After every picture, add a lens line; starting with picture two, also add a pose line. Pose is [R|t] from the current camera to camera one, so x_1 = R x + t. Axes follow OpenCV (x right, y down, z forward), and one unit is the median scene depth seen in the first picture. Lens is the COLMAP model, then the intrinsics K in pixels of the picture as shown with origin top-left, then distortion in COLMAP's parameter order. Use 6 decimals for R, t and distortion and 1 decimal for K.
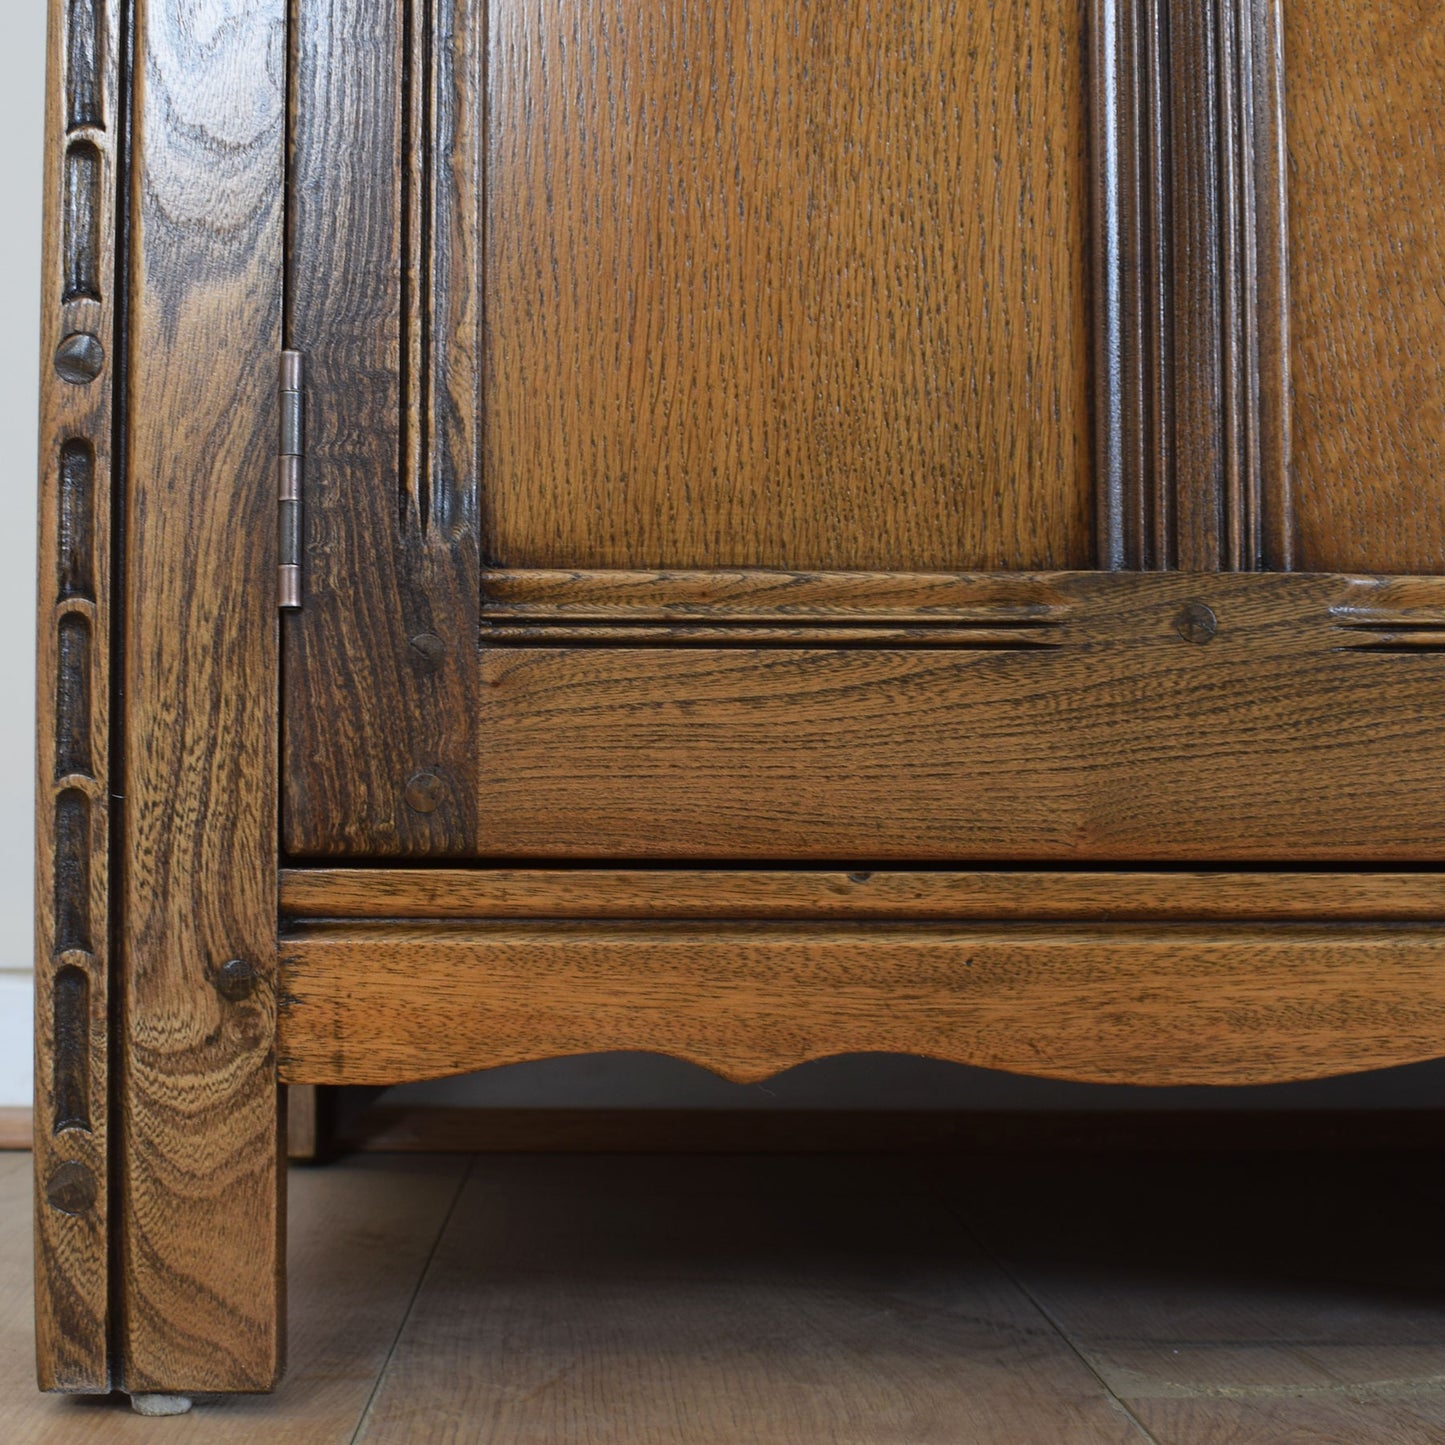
lens RADIAL K [[2557.7, 0, 712.1], [0, 2557.7, 671.3], [0, 0, 1]] dist [-0.083698, -0.061160]
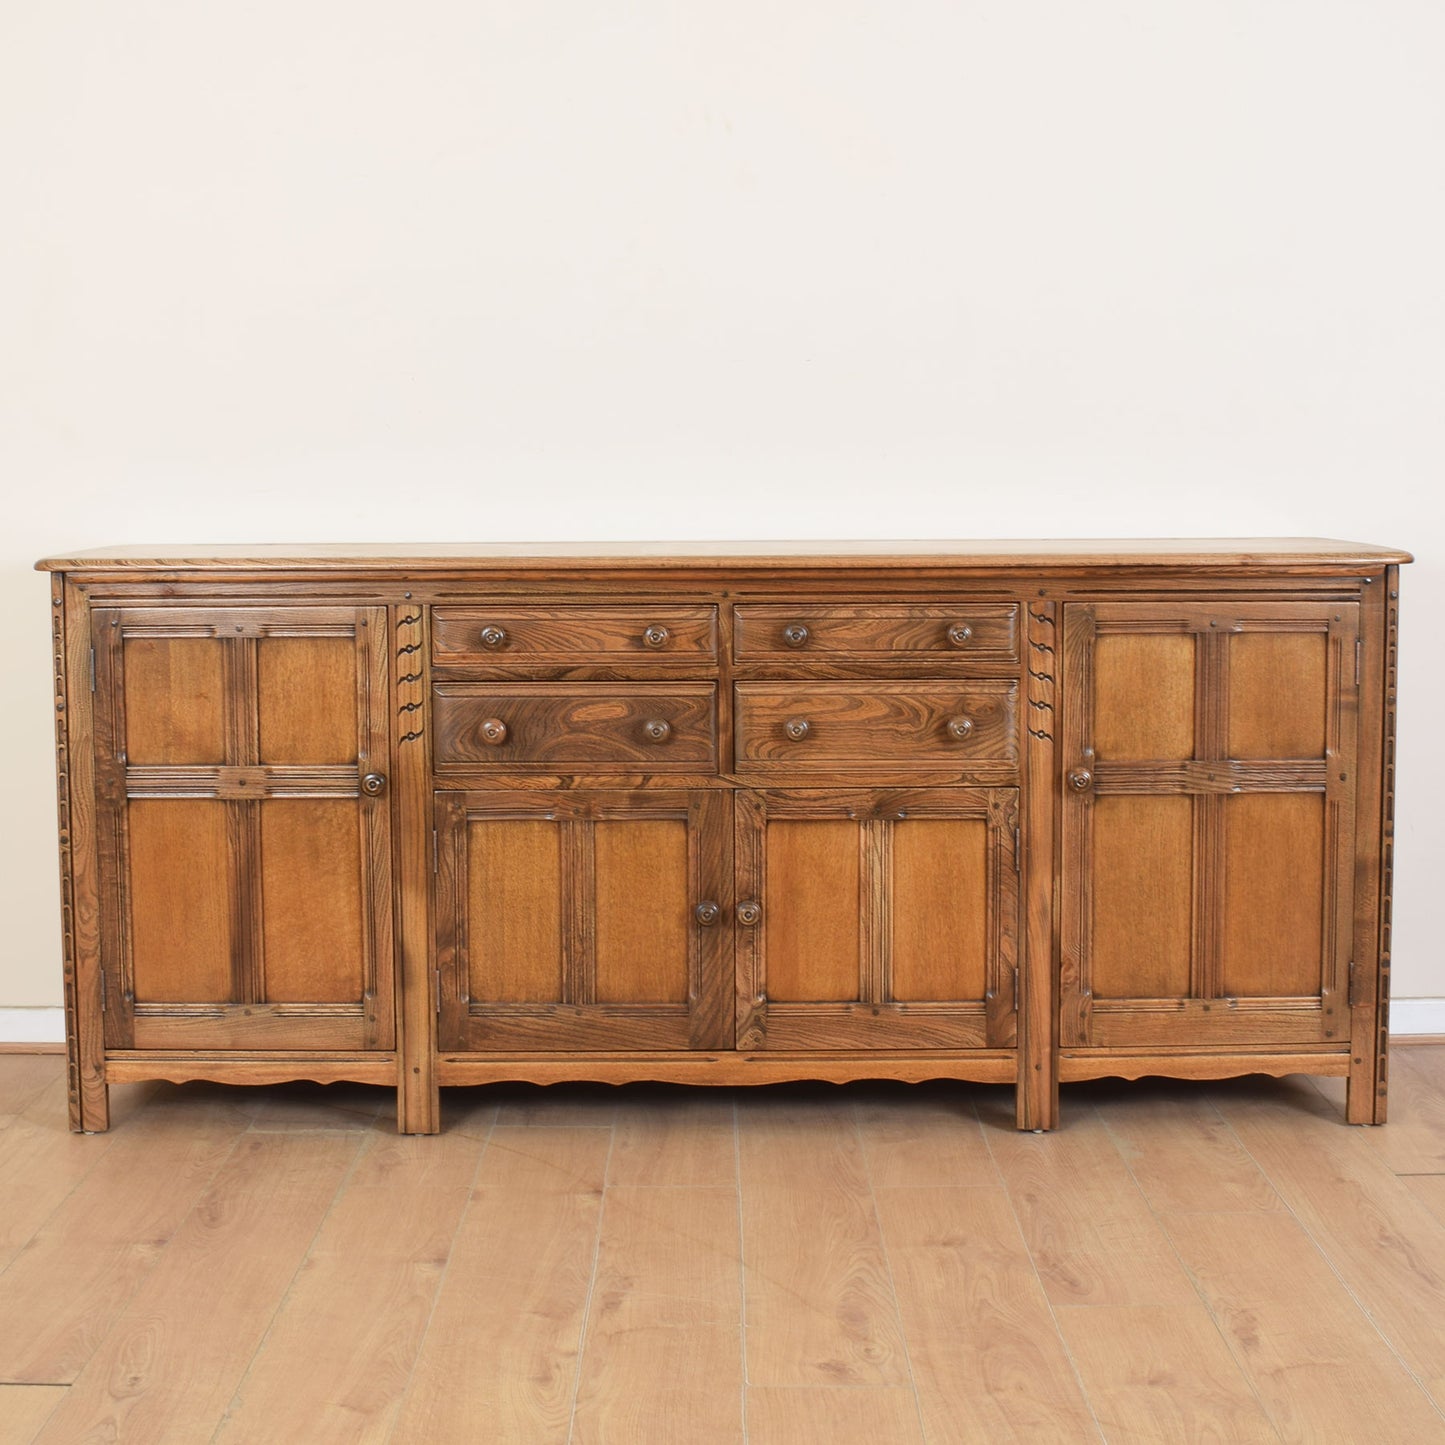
lens RADIAL K [[2301.5, 0, 717.8], [0, 2301.5, 586.3], [0, 0, 1]] dist [-0.089809, -0.018907]
pose [[0.999403, -0.005944, -0.034044, 1.539600], [0.009614, 0.994032, 0.108666, -1.655465], [0.033195, -0.108928, 0.993495, -4.401994]]
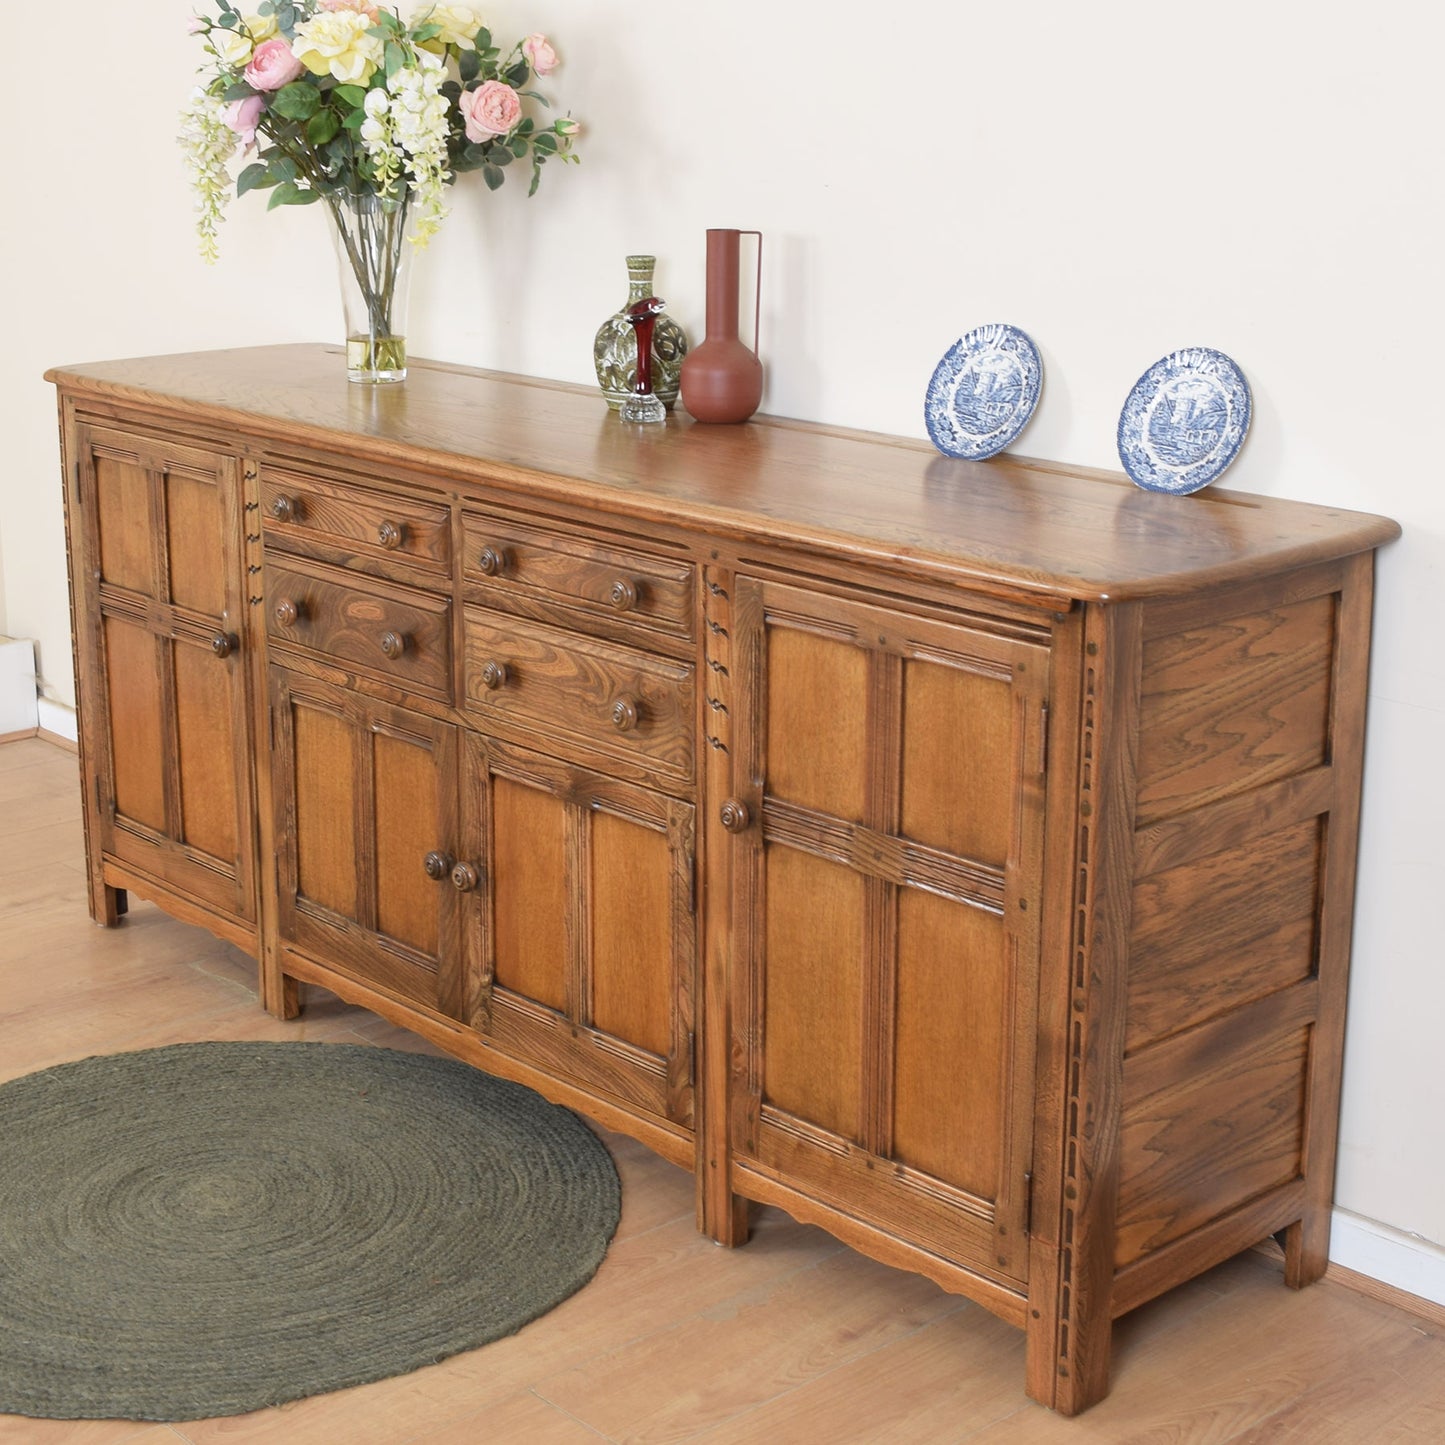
lens RADIAL K [[2557.7, 0, 712.1], [0, 2557.7, 671.3], [0, 0, 1]] dist [-0.083698, -0.061160]
pose [[0.644808, 0.187482, -0.740995, 5.504777], [0.031098, 0.962213, 0.270515, -2.052121], [0.763712, -0.197473, 0.614612, -1.687268]]
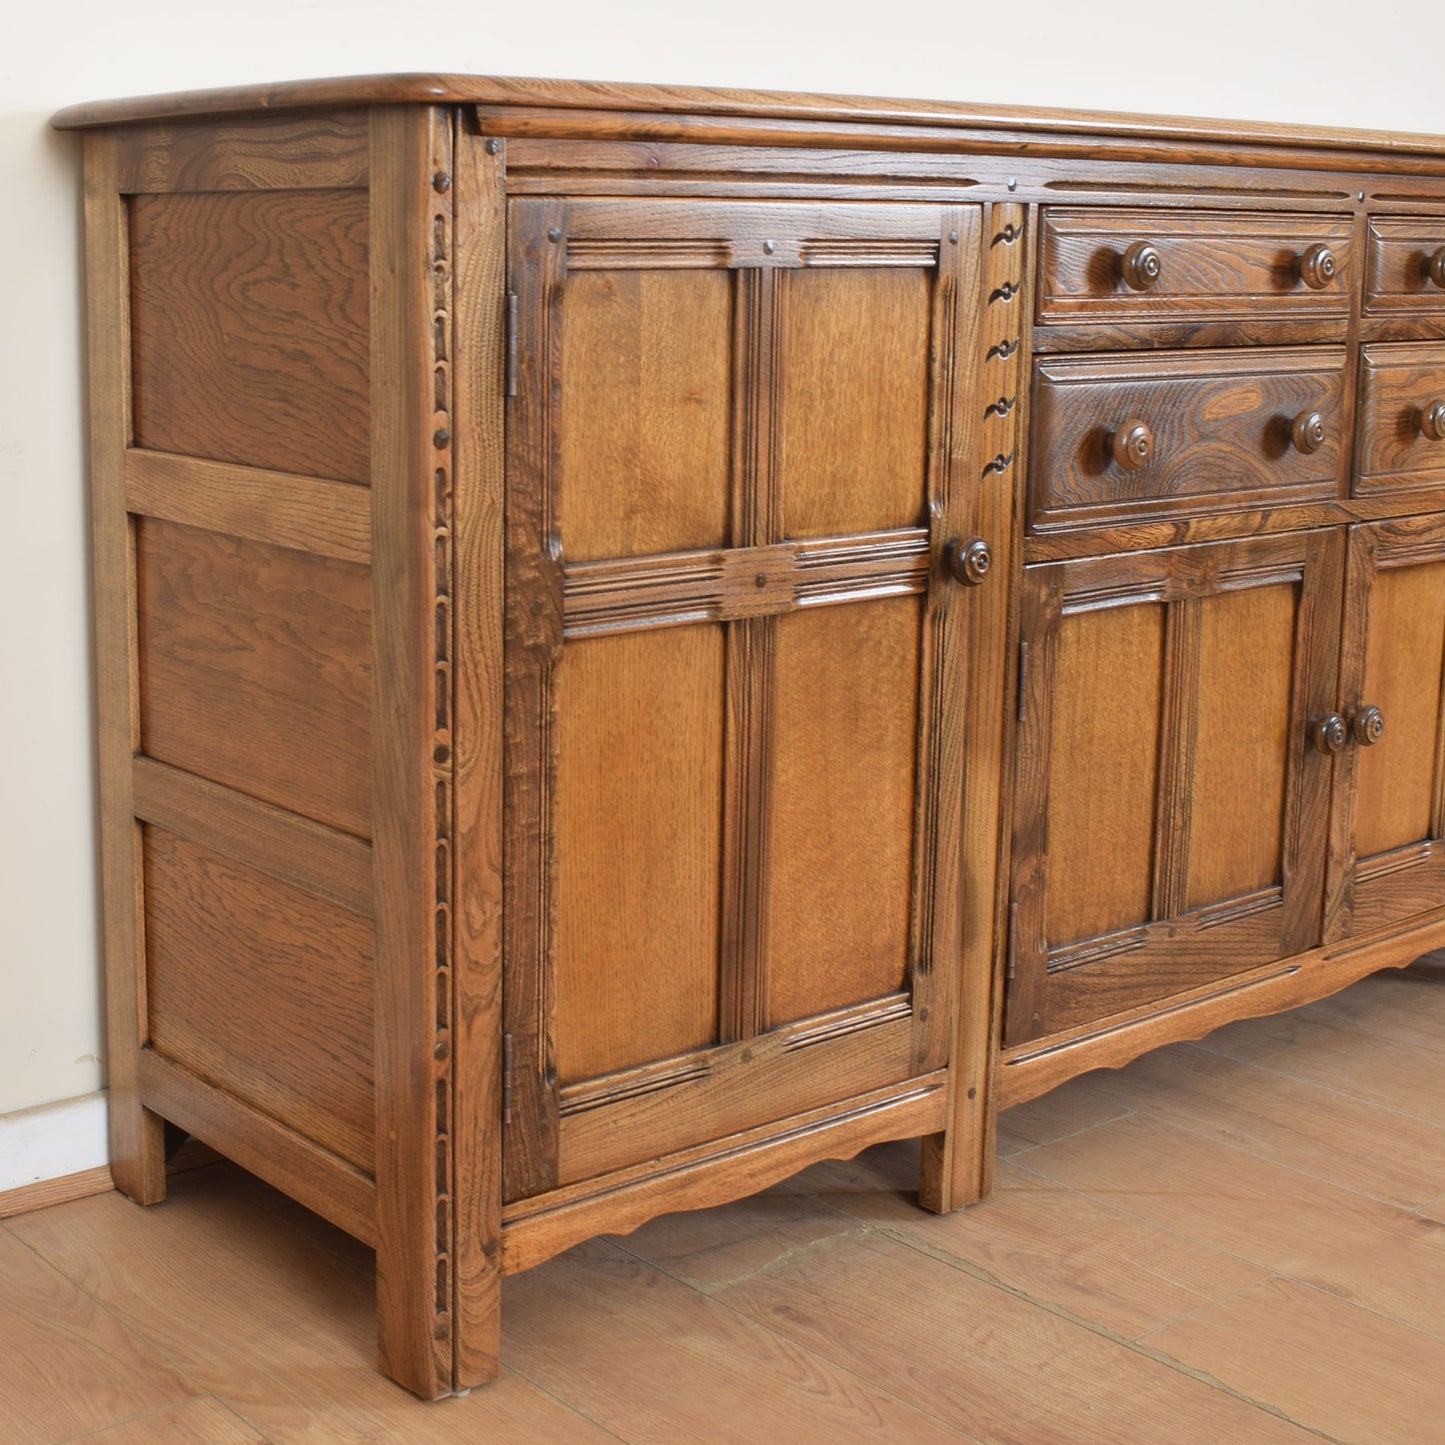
lens RADIAL K [[2332.2, 0, 541.8], [0, 2332.2, 667.2], [0, 0, 1]] dist [-0.086115, -0.014832]
pose [[0.808378, -0.108259, 0.578624, -1.551755], [-0.028771, 0.974503, 0.222522, -1.076120], [-0.587961, -0.196529, 0.784652, -0.920758]]
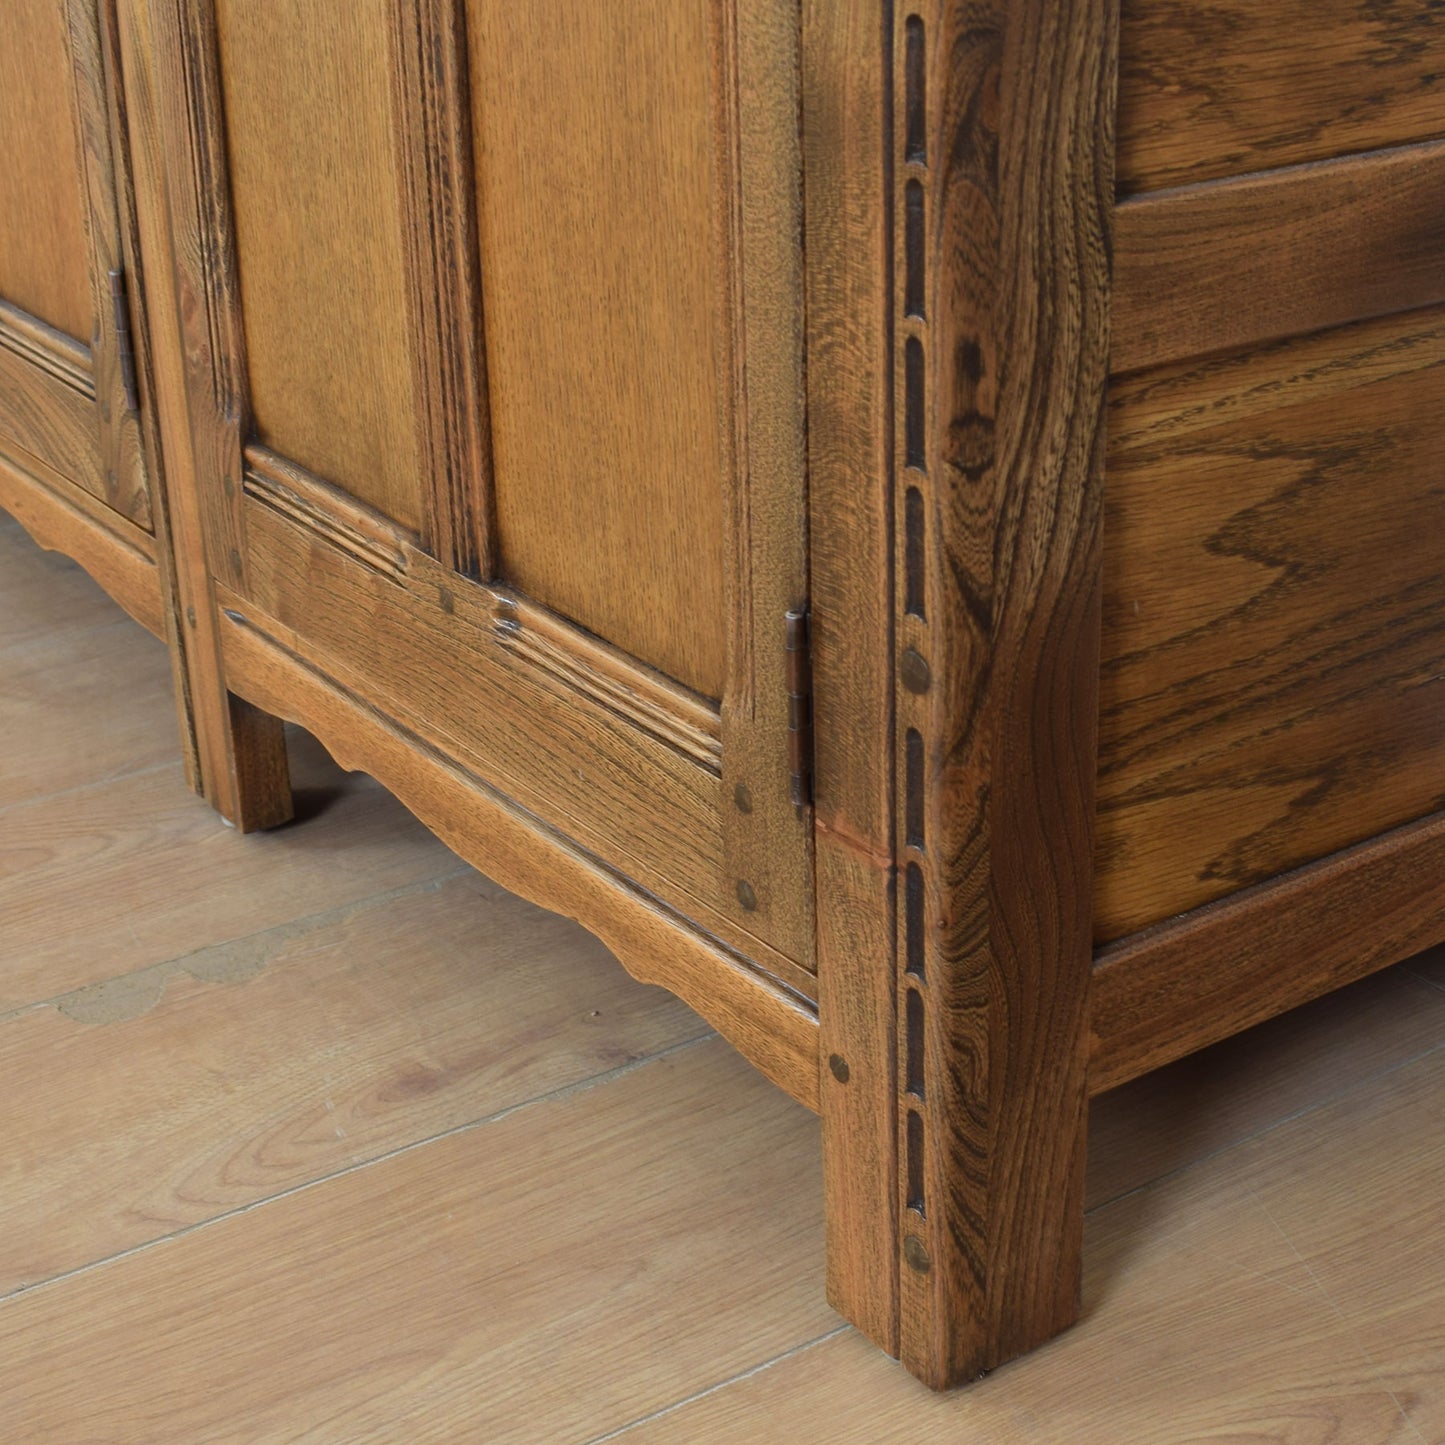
lens RADIAL K [[2699.4, 0, 918.8], [0, 2699.4, 767.1], [0, 0, 1]] dist [-0.065501, -0.097999]
pose [[0.586024, 0.344483, -0.733422, 3.915620], [0.029621, 0.895418, 0.444240, -0.621761], [0.809752, -0.282060, 0.514532, 0.468736]]
